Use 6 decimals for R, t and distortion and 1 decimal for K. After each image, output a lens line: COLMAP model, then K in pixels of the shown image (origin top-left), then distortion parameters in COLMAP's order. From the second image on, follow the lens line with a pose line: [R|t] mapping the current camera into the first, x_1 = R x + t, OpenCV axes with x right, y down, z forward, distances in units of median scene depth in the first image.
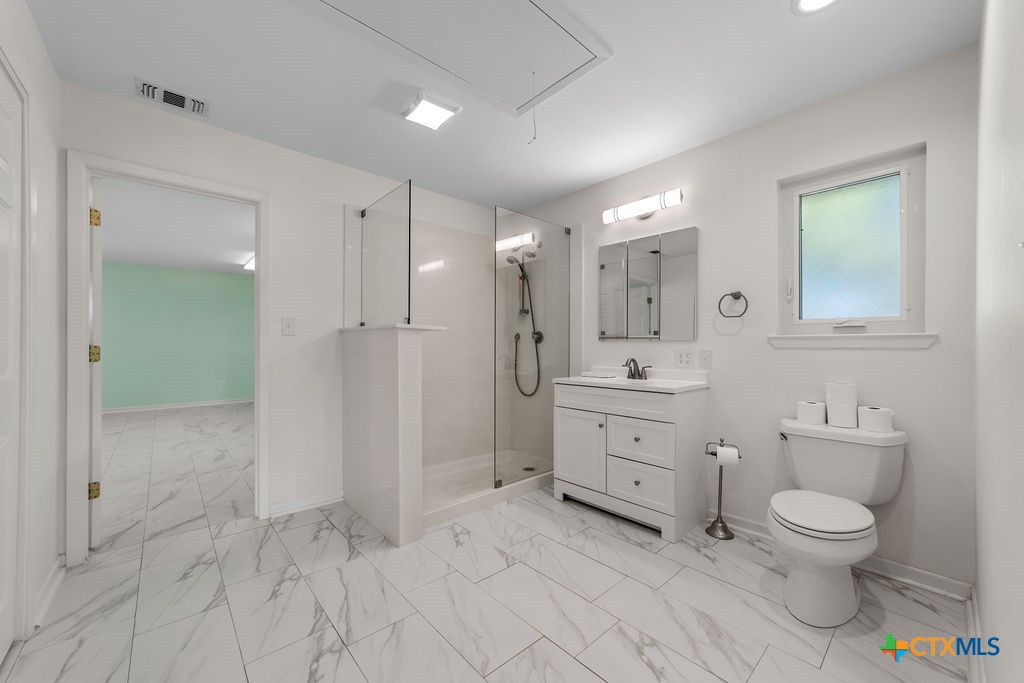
lens RADIAL K [[396.1, 0, 510.7], [0, 396.1, 342.2], [0, 0, 1]] dist [-0.014011, 0.005179]
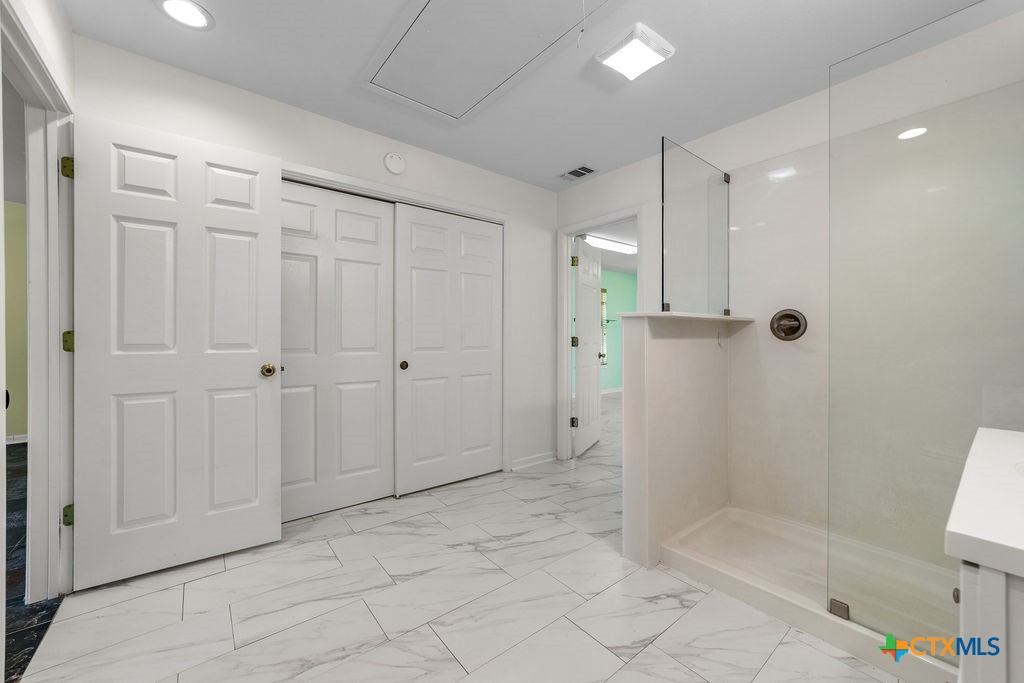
lens RADIAL K [[396.1, 0, 509.8], [0, 396.1, 339.2], [0, 0, 1]] dist [-0.014011, 0.005179]
pose [[-0.051858, 0.005096, -0.998641, 0.786360], [0.002348, 0.999985, 0.004981, 0.009526], [0.998652, -0.002087, -0.051869, 0.956381]]
